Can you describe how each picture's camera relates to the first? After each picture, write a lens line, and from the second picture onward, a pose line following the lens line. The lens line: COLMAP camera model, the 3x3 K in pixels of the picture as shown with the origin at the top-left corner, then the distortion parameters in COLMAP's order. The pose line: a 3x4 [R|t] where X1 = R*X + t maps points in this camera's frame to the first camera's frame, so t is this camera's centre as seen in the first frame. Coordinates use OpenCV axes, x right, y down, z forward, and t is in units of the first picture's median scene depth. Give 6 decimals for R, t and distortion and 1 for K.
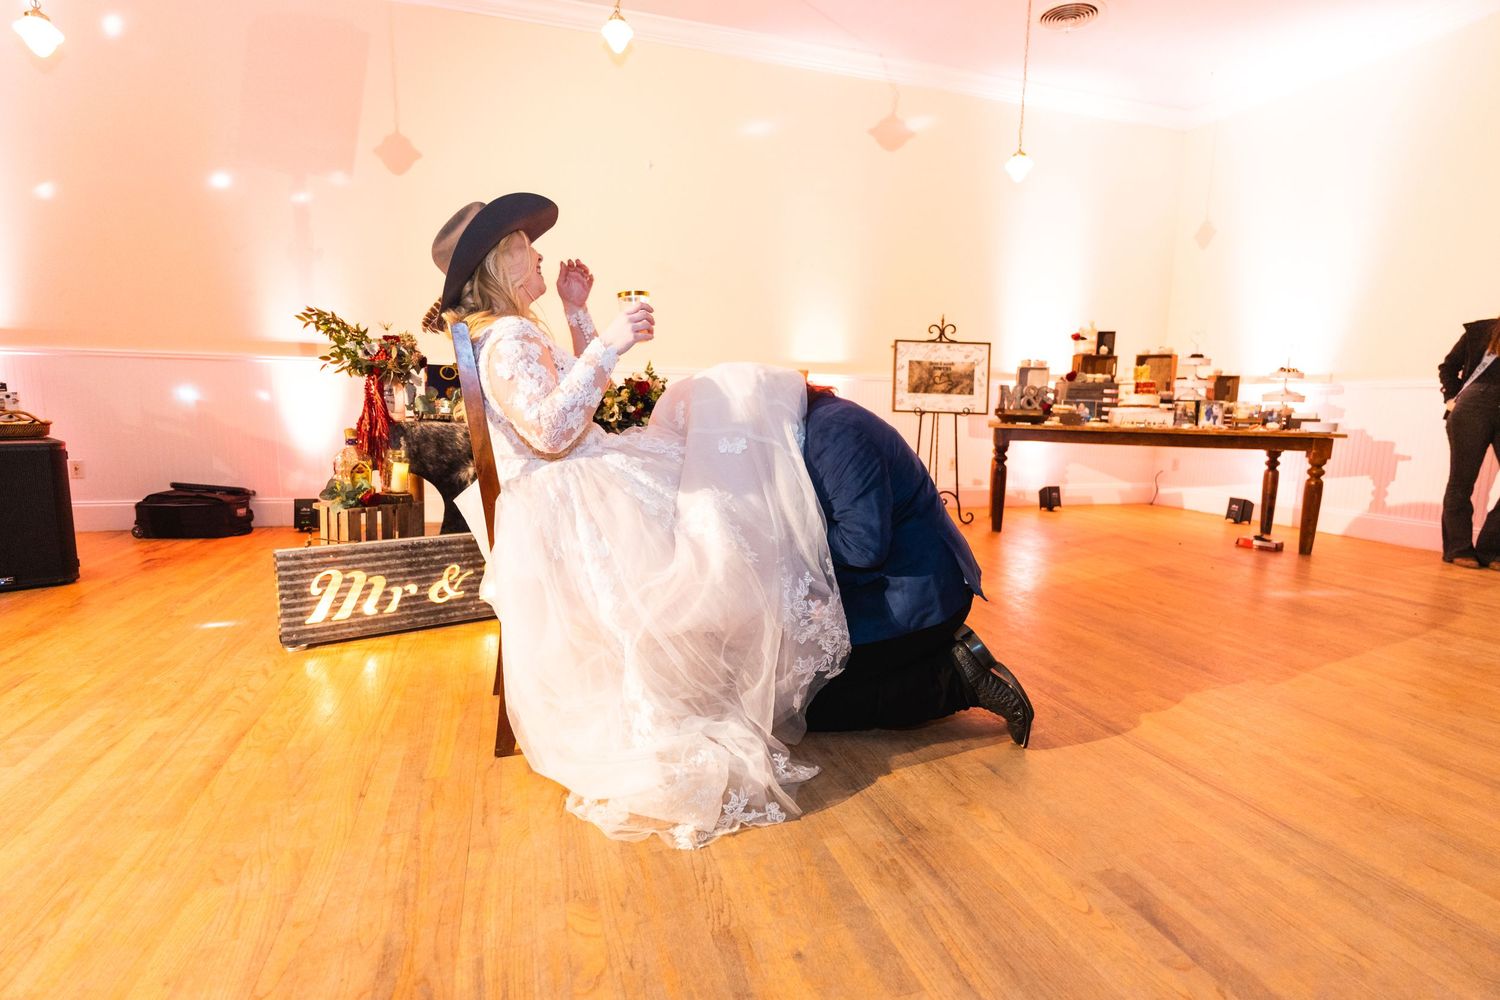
lens RADIAL K [[677.8, 0, 708.8], [0, 677.8, 468.7], [0, 0, 1]] dist [0.000977, -0.000151]
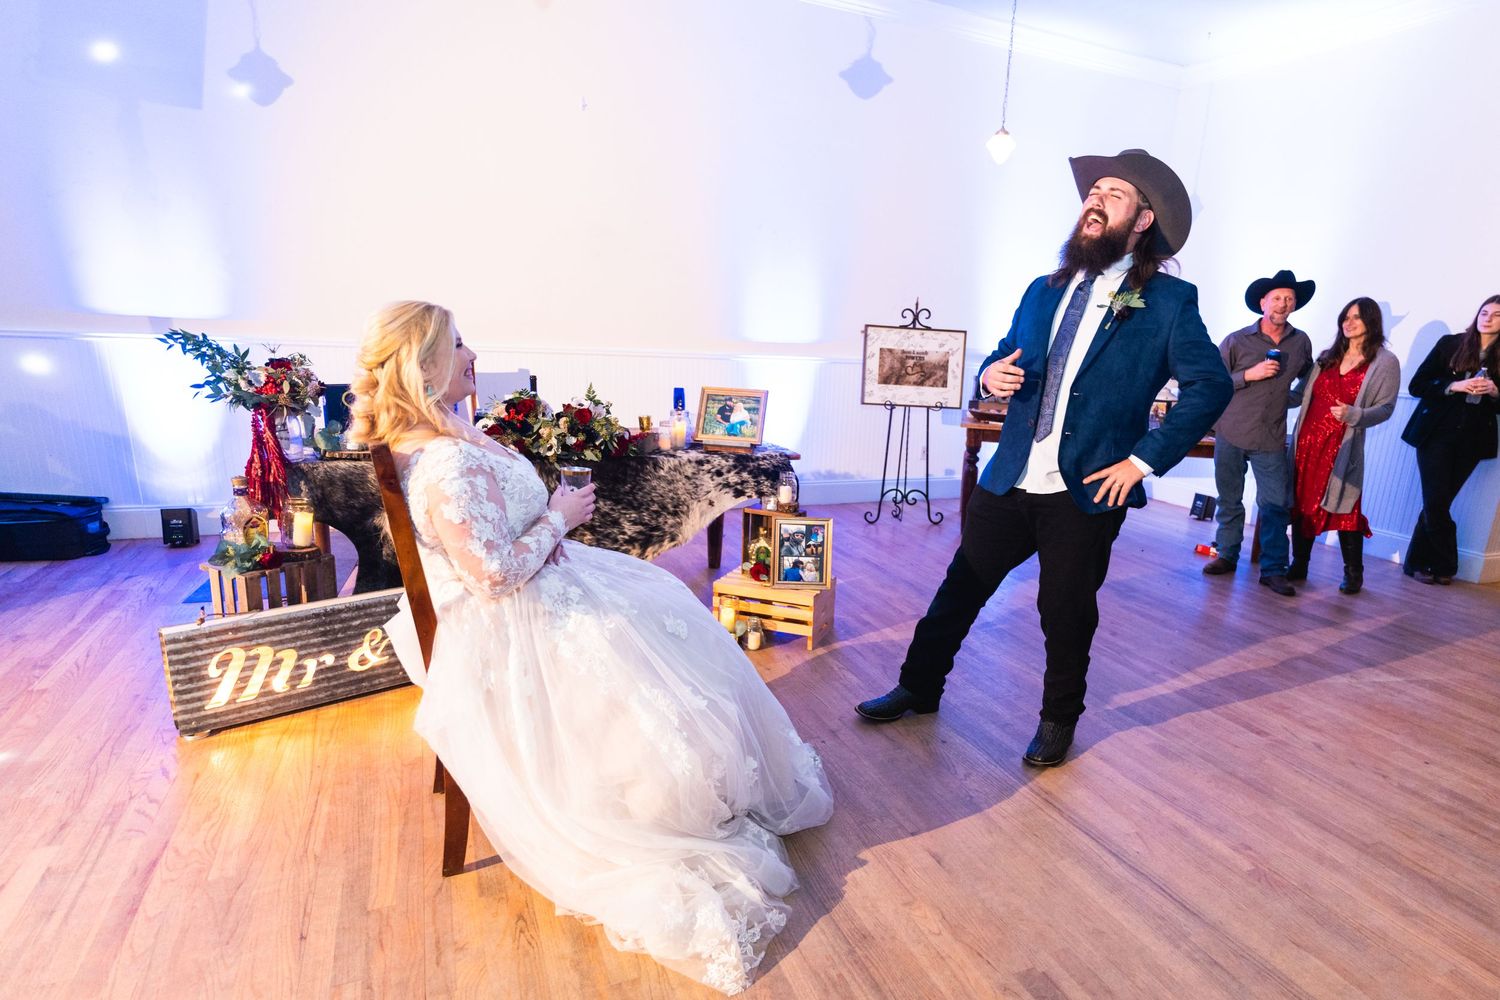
lens RADIAL K [[772.5, 0, 752.9], [0, 772.5, 503.2], [0, 0, 1]] dist [-0.002475, 0.001788]
pose [[0.992752, -0.014522, 0.119302, 0.000191], [-0.000309, 0.992361, 0.123364, -0.161038], [-0.120182, -0.122507, 0.985164, -0.048350]]
